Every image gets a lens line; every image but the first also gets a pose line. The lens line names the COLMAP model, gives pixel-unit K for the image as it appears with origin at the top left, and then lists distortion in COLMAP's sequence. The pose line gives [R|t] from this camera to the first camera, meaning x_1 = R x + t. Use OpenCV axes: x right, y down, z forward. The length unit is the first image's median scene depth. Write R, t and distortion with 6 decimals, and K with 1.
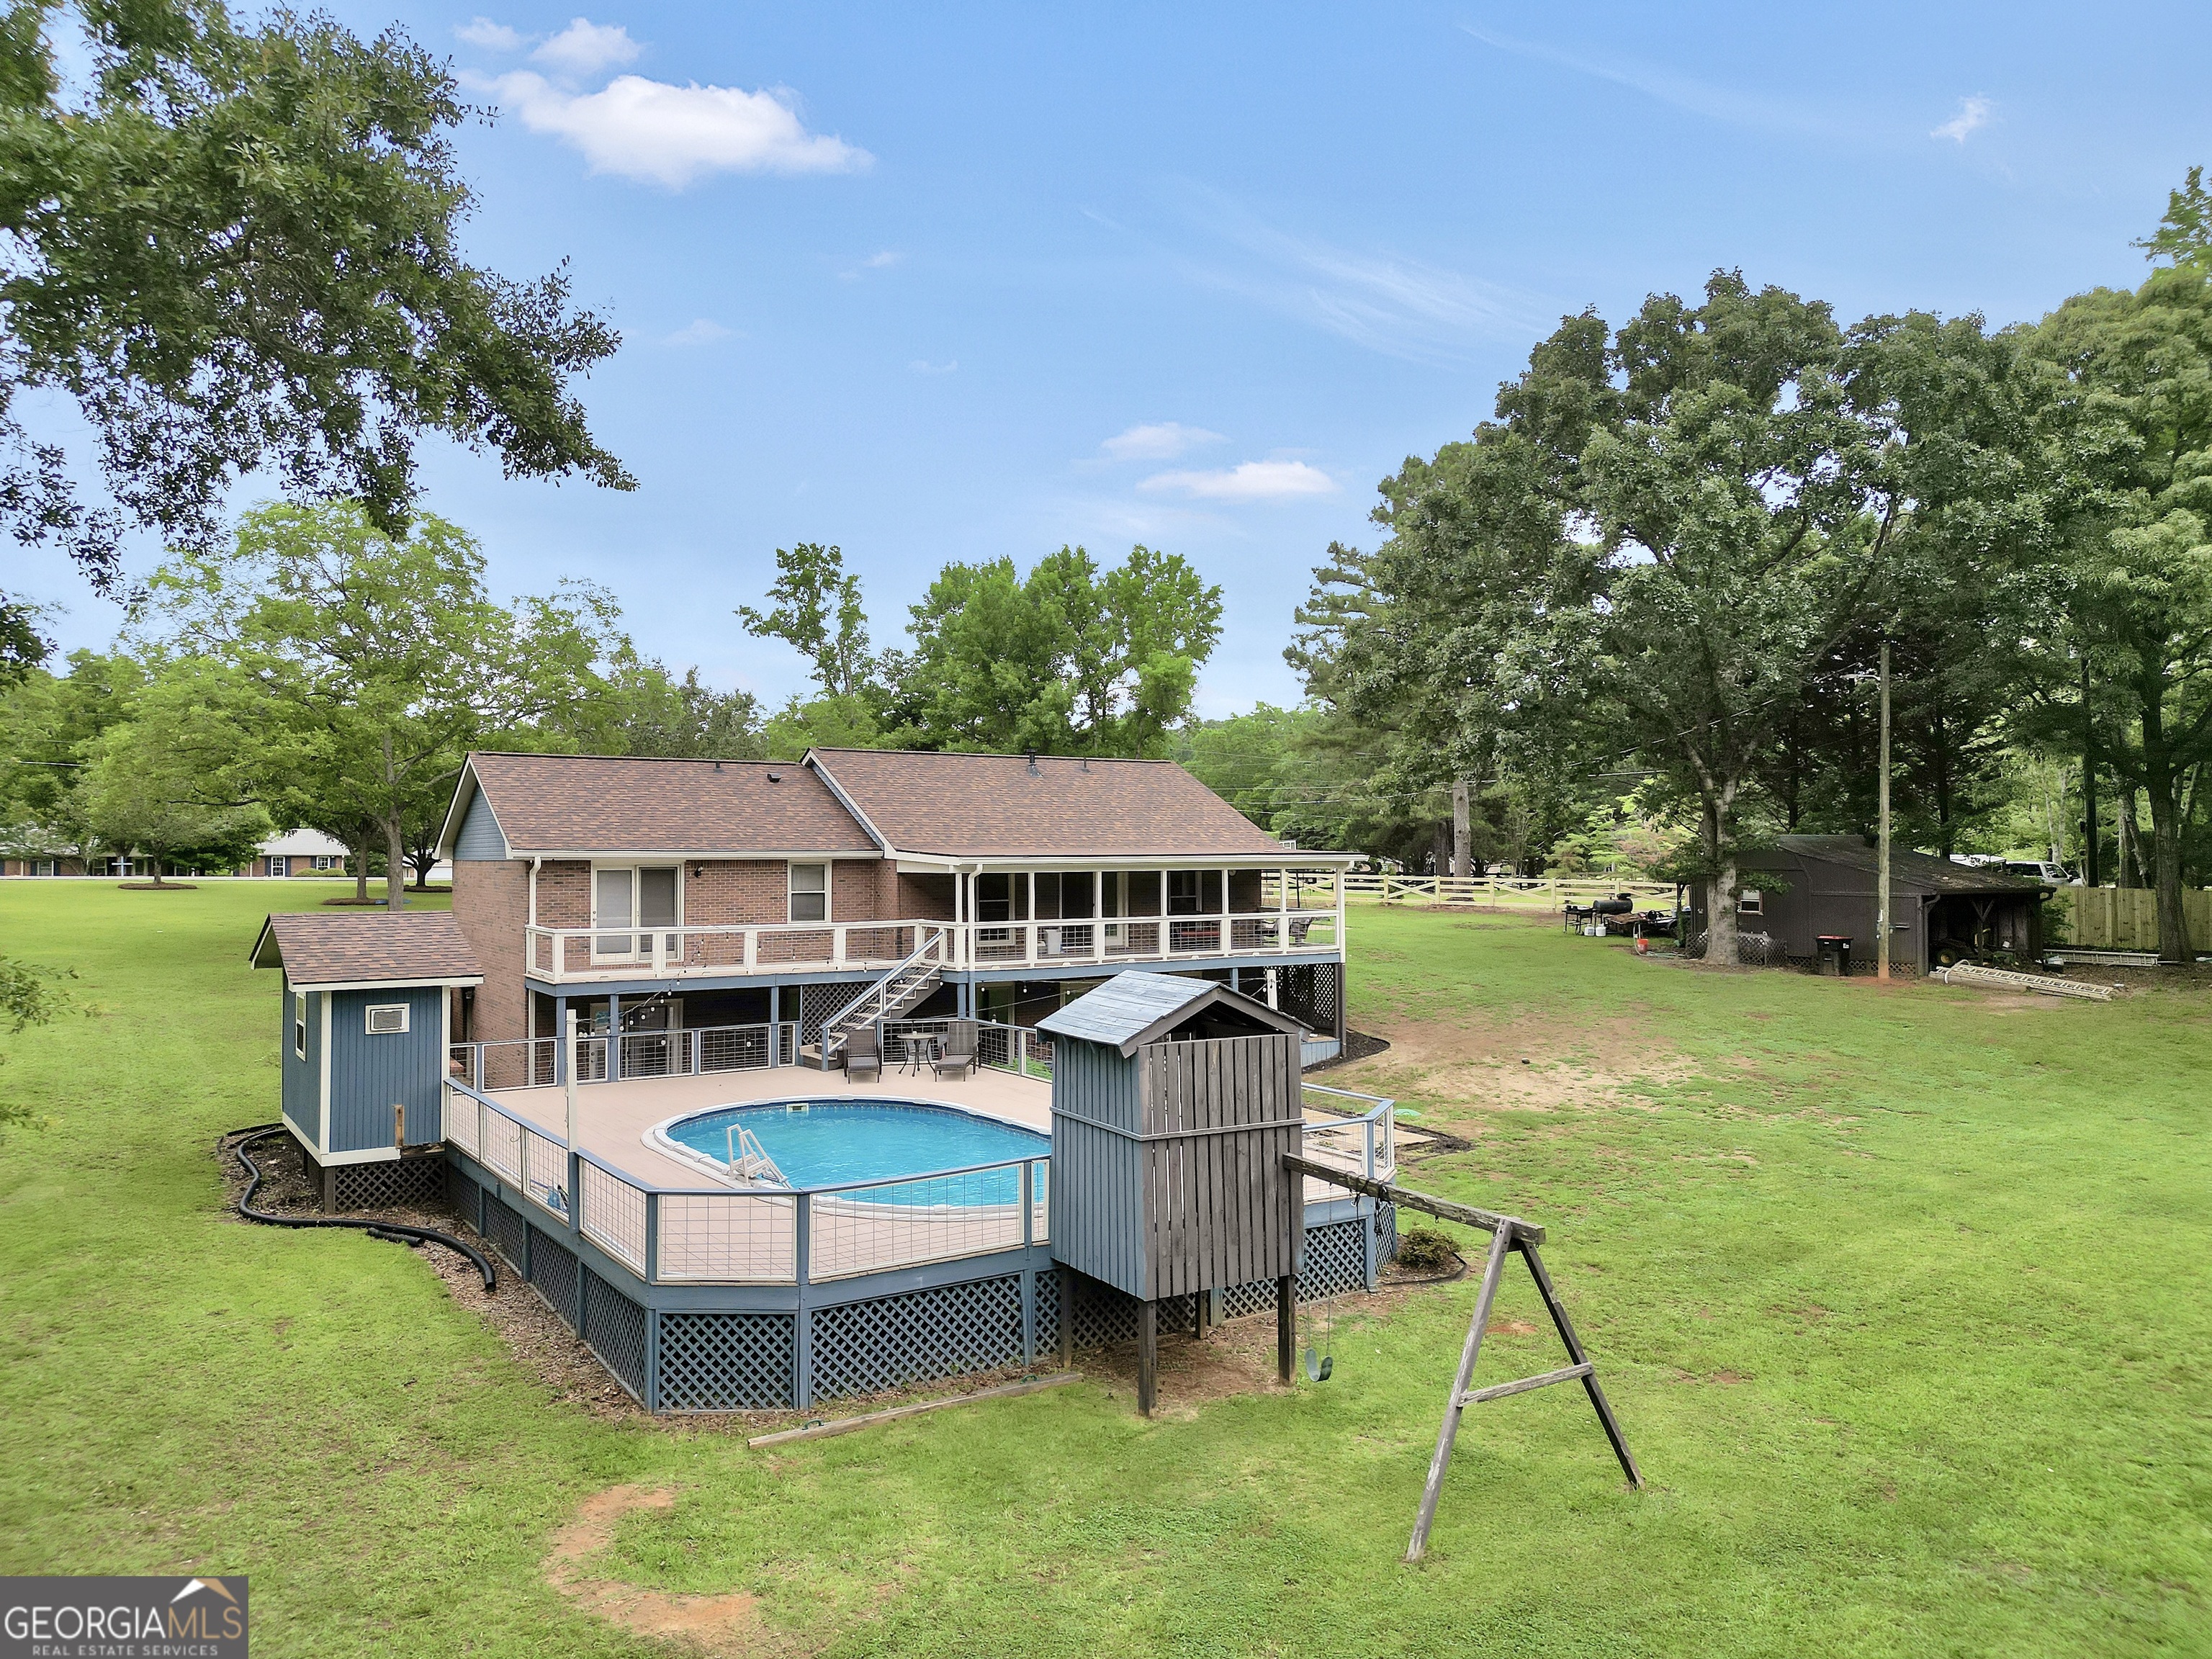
lens RADIAL K [[1500.9, 0, 1109.1], [0, 1500.9, 833.1], [0, 0, 1]] dist [0.067031, -0.053032]
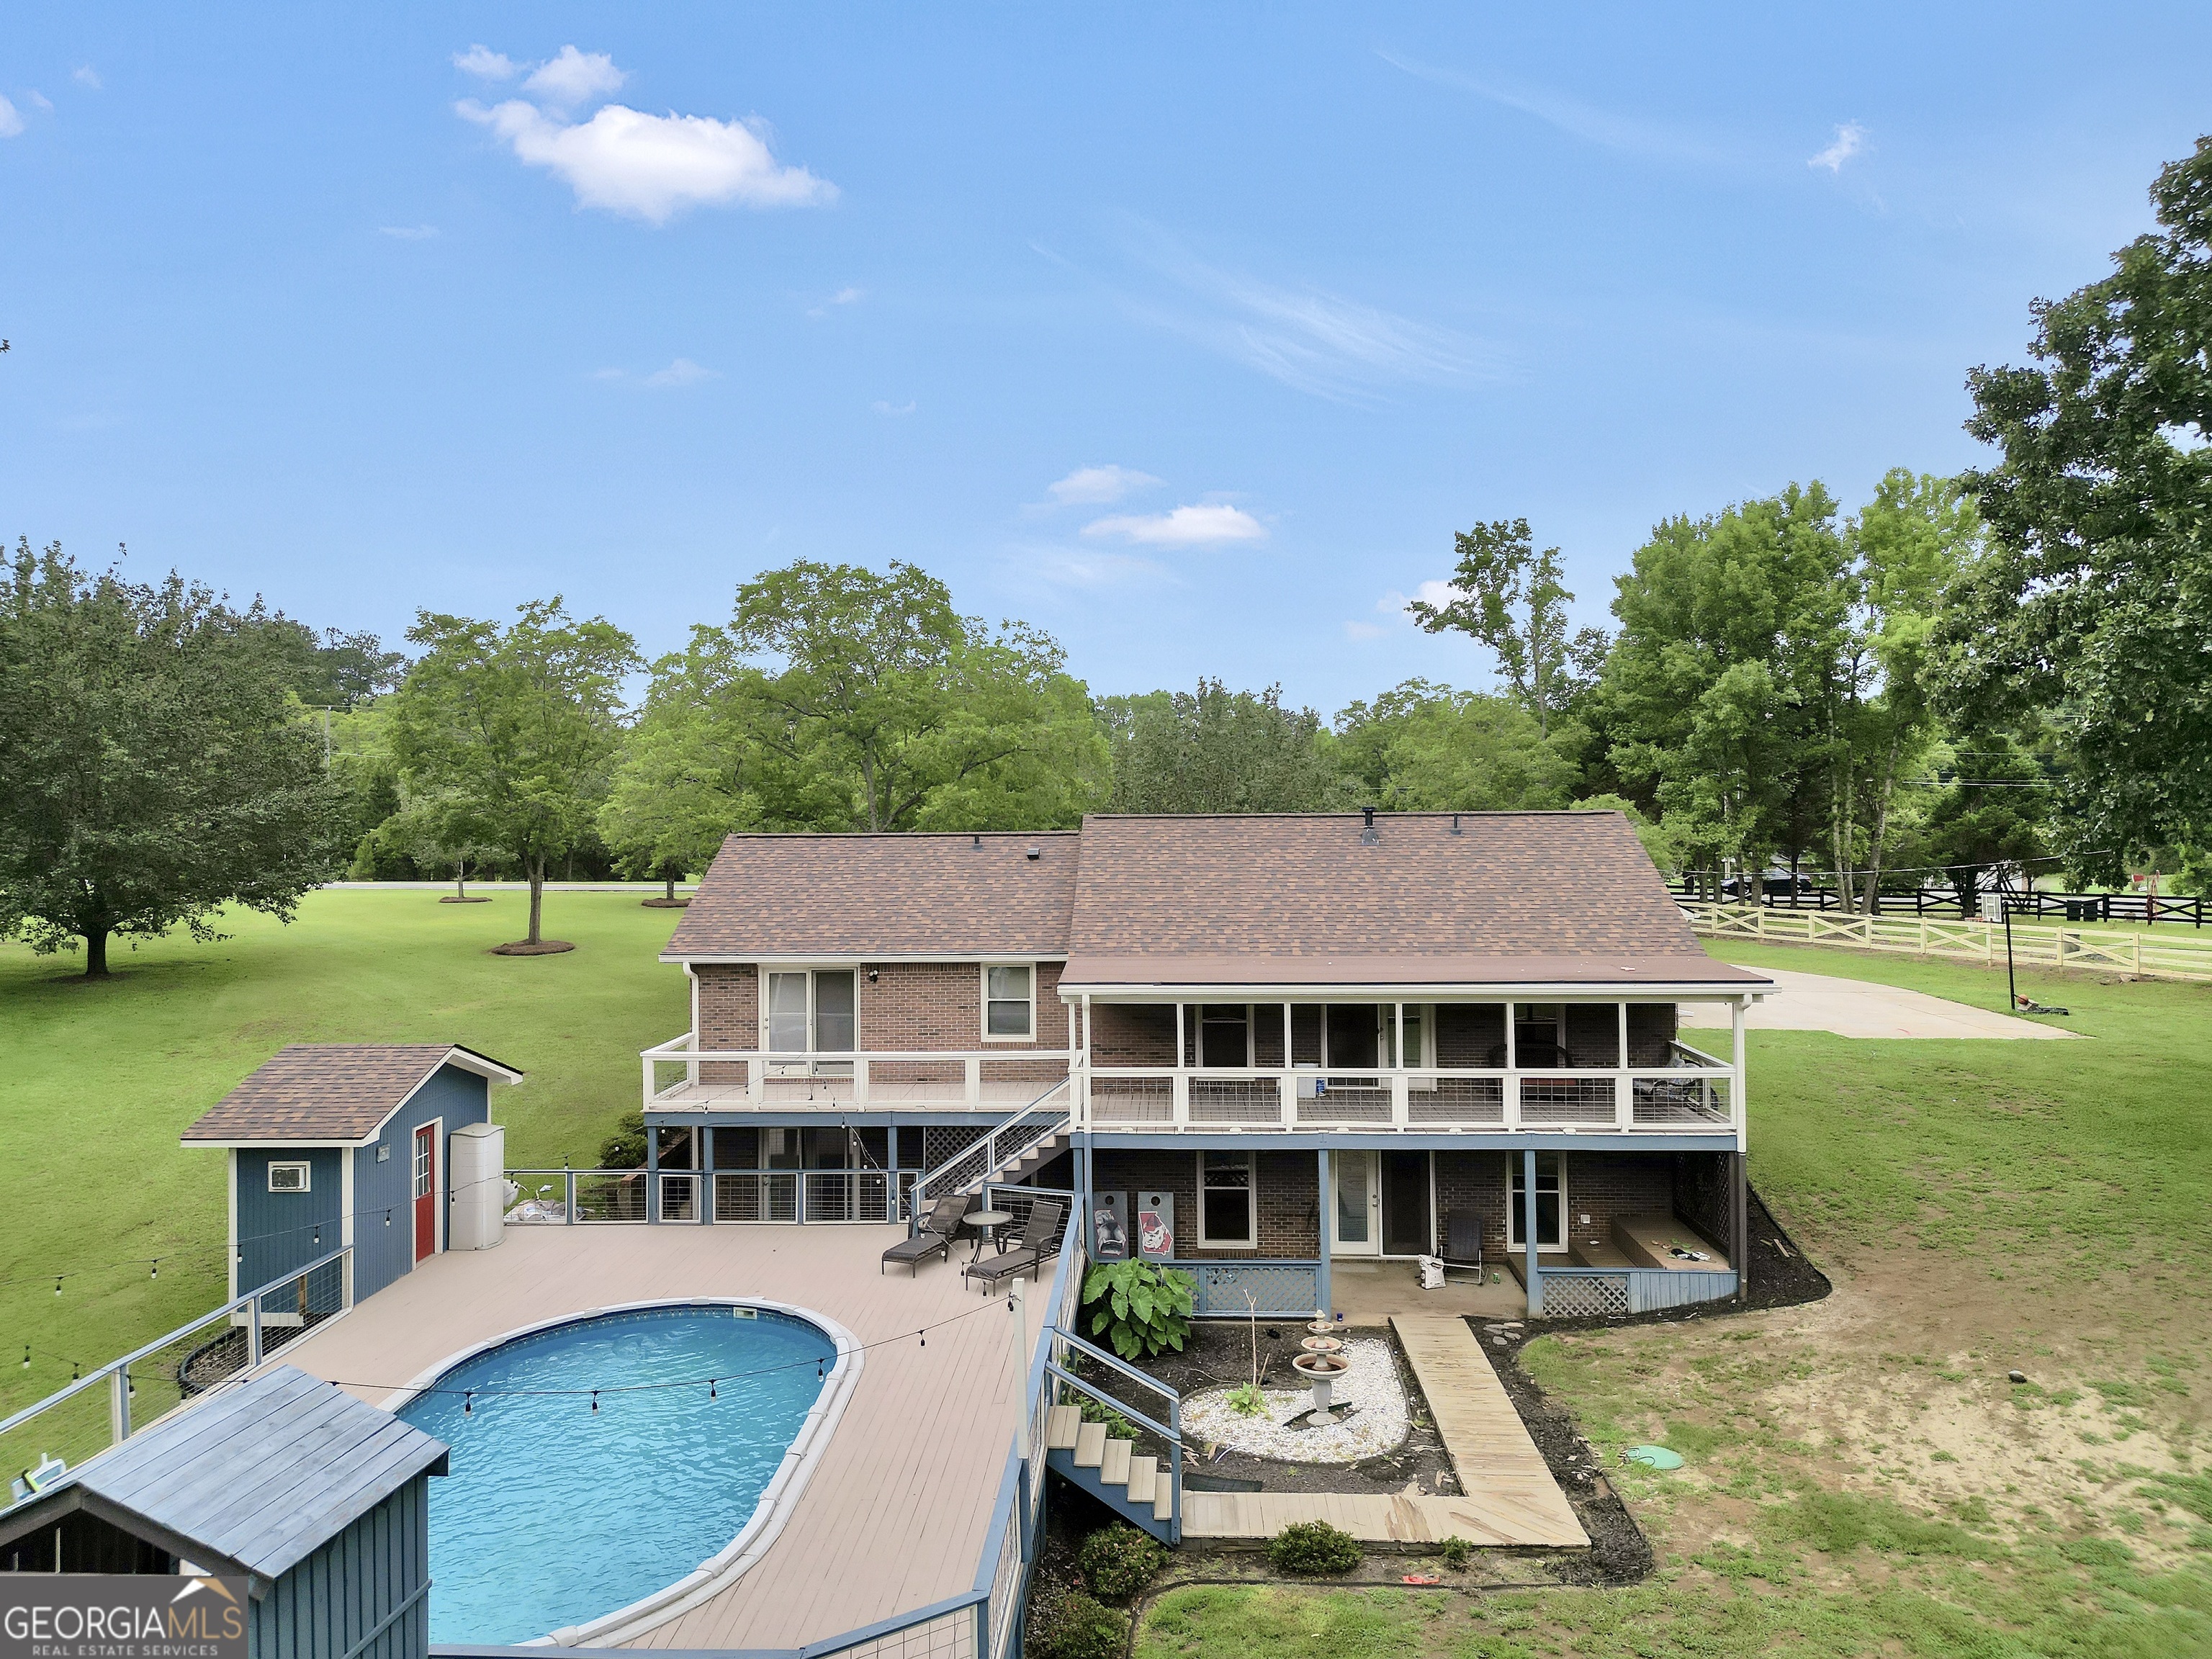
lens RADIAL K [[1500.9, 0, 1117.7], [0, 1500.9, 825.8], [0, 0, 1]] dist [0.067031, -0.053032]
pose [[0.821255, -0.009885, -0.570476, 0.328239], [0.019386, 0.999756, 0.010585, -0.065063], [0.570232, -0.019752, 0.821246, 0.336262]]
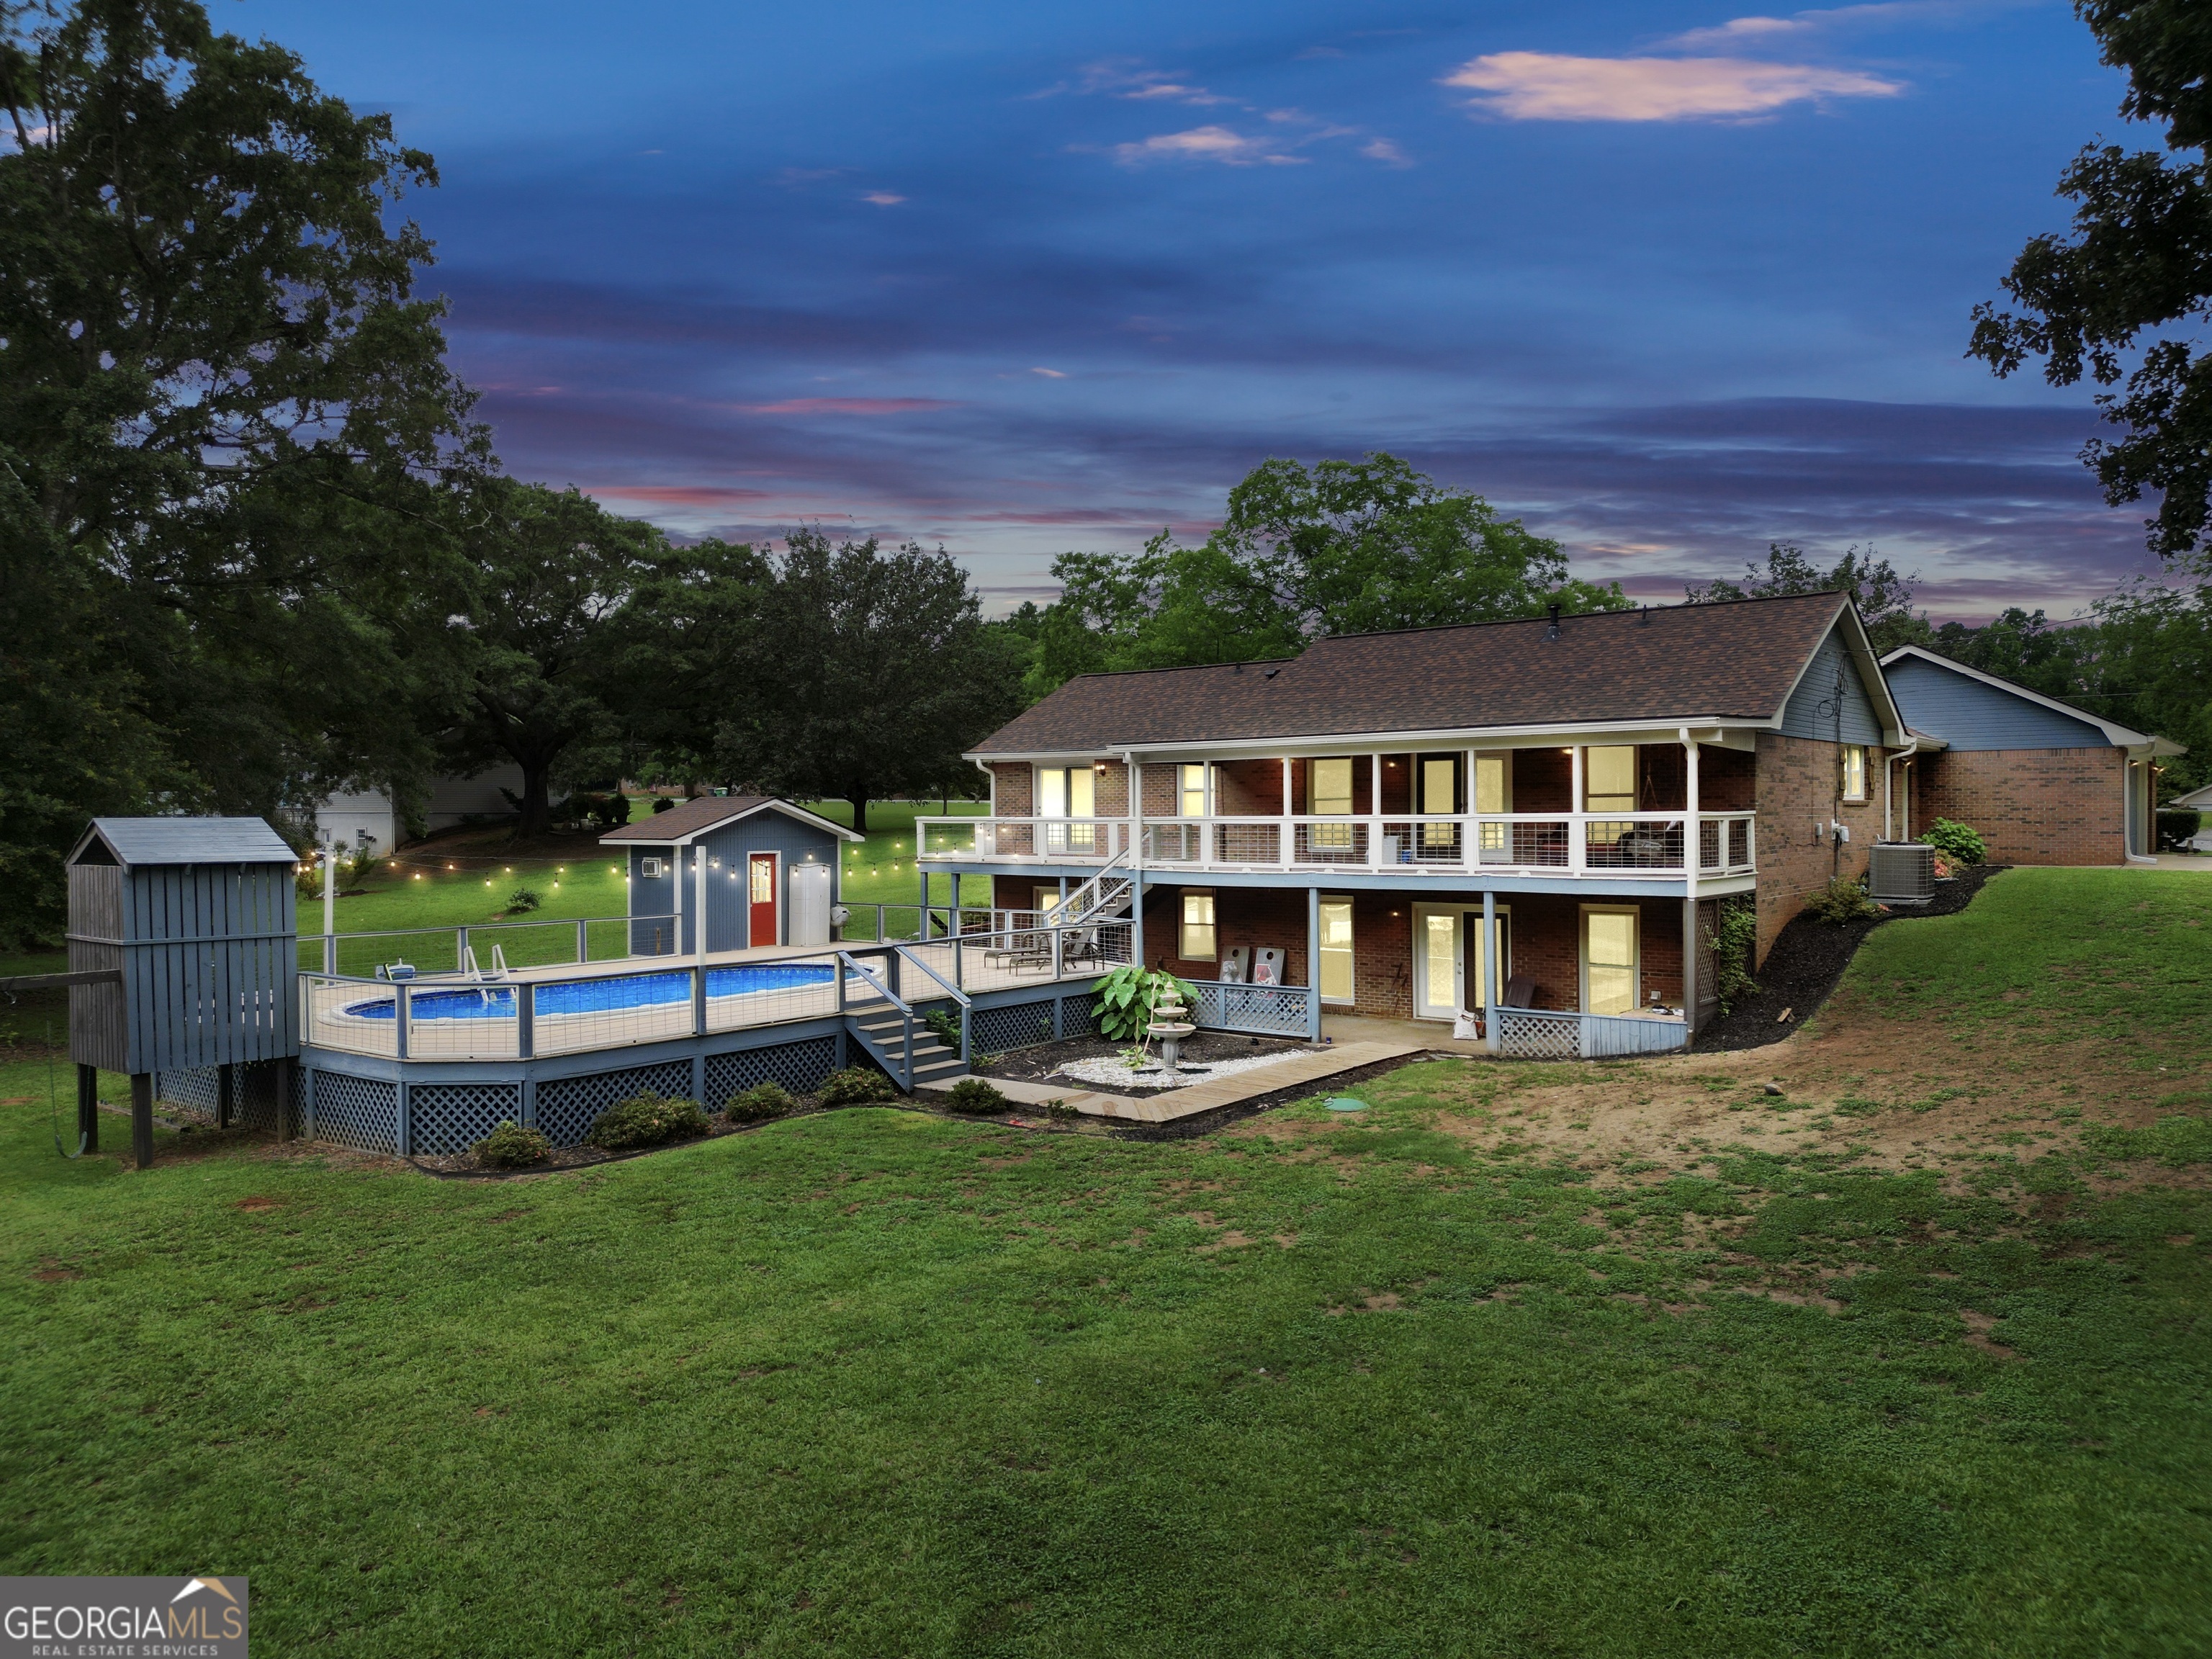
lens RADIAL K [[1500.9, 0, 1103.8], [0, 1500.9, 824.5], [0, 0, 1]] dist [0.067031, -0.053032]
pose [[0.350125, 0.002265, -0.936700, 0.682879], [0.027306, 0.999547, 0.012624, 0.047462], [0.936305, -0.029998, 0.349905, 0.588829]]
